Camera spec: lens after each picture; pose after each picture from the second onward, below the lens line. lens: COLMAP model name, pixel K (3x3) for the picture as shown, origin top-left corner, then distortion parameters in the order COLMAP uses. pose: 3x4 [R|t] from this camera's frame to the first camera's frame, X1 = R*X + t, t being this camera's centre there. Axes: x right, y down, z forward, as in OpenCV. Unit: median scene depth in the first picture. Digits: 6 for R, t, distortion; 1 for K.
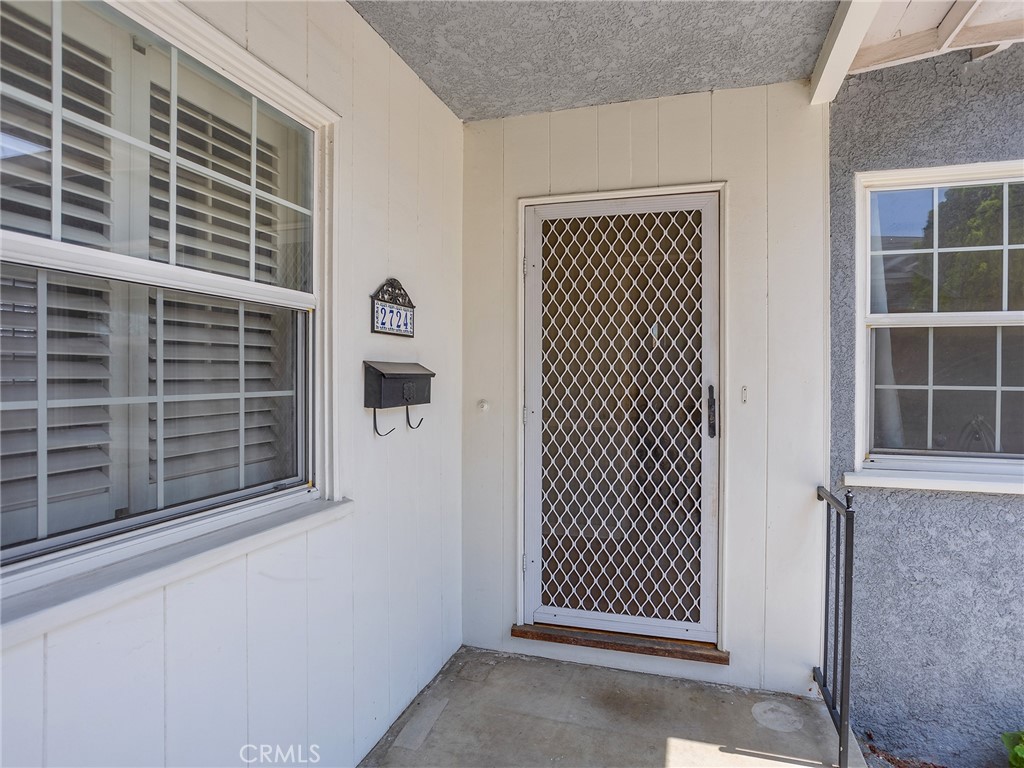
lens RADIAL K [[557.4, 0, 550.0], [0, 557.4, 376.8], [0, 0, 1]] dist [-0.023383, 0.014519]
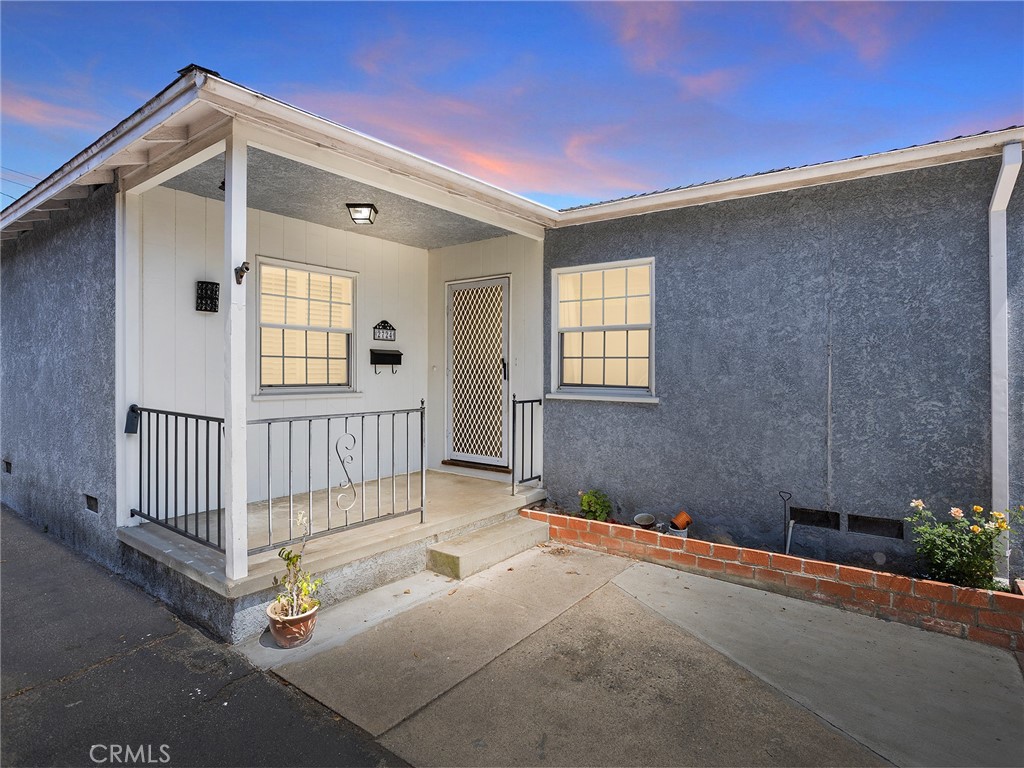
lens RADIAL K [[557.4, 0, 522.5], [0, 557.4, 373.2], [0, 0, 1]] dist [-0.023383, 0.014519]
pose [[0.932027, 0.002549, -0.362379, 1.397252], [-0.004388, 0.999981, -0.004250, 0.102594], [0.362362, 0.005551, 0.932021, -1.389385]]
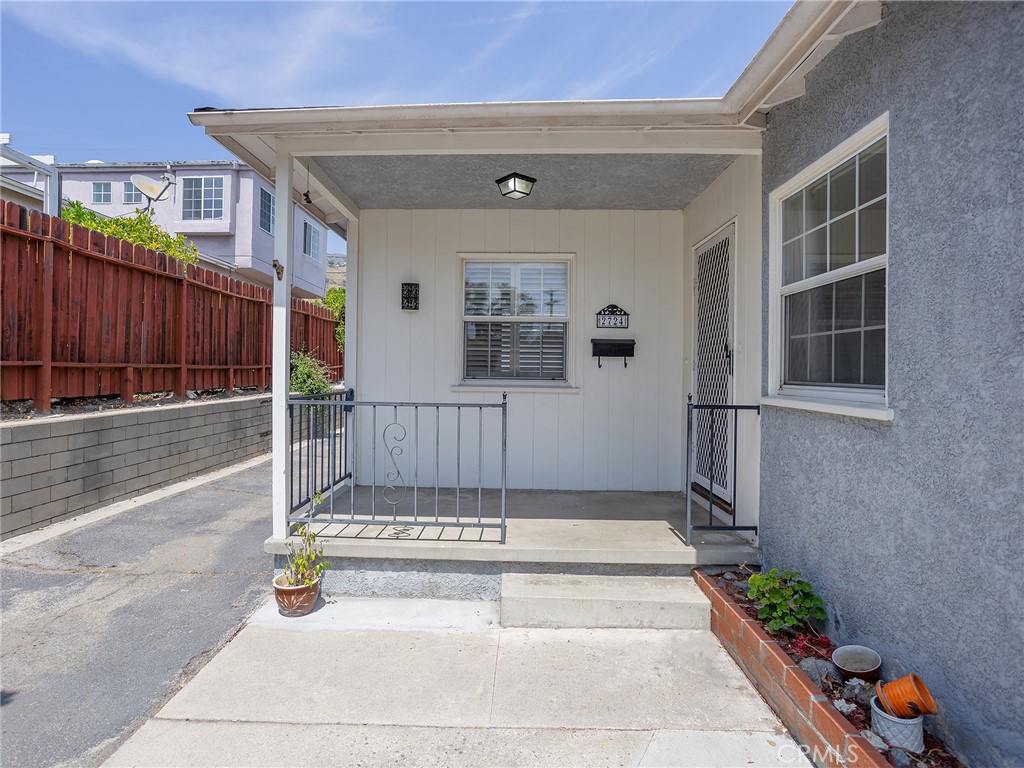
lens RADIAL K [[557.4, 0, 493.9], [0, 557.4, 375.4], [0, 0, 1]] dist [-0.023383, 0.014519]
pose [[0.225131, 0.004609, -0.974318, 1.938750], [-0.017912, 0.999839, 0.000591, 0.138420], [0.974164, 0.017319, 0.225177, -0.045791]]
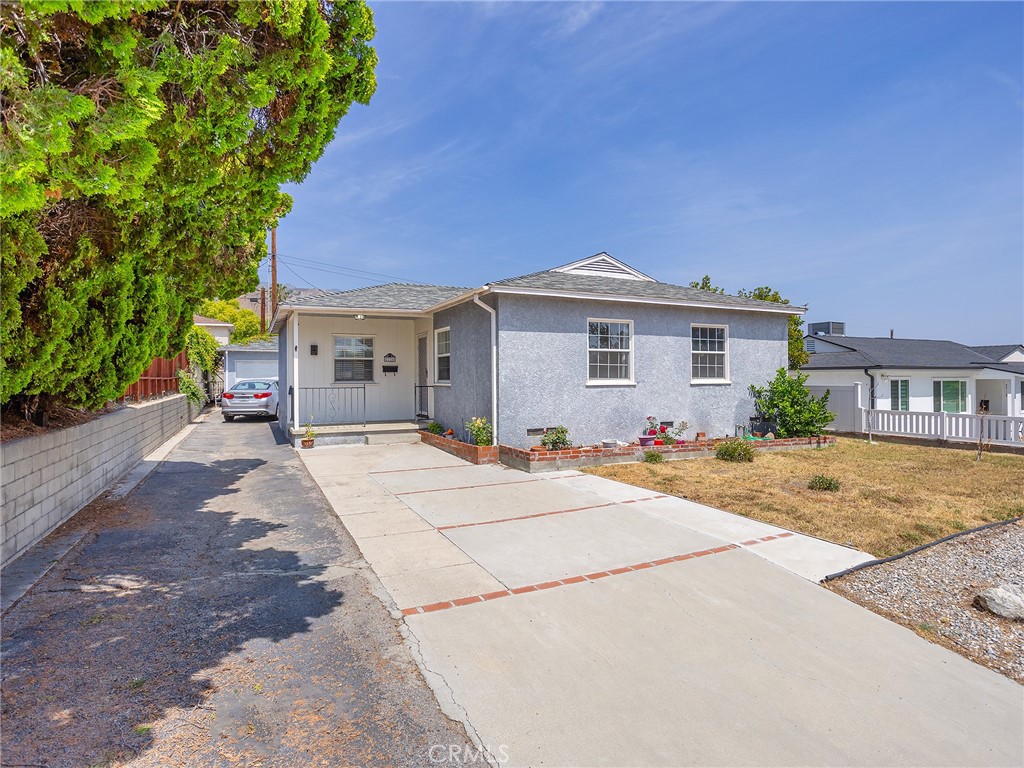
lens RADIAL K [[559.5, 0, 504.5], [0, 559.5, 385.0], [0, 0, 1]] dist [-0.035368, 0.013037]
pose [[0.640824, -0.000026, -0.767688, 5.725019], [0.002560, 0.999995, 0.002103, 0.193645], [0.767684, -0.003313, 0.640820, -2.242180]]
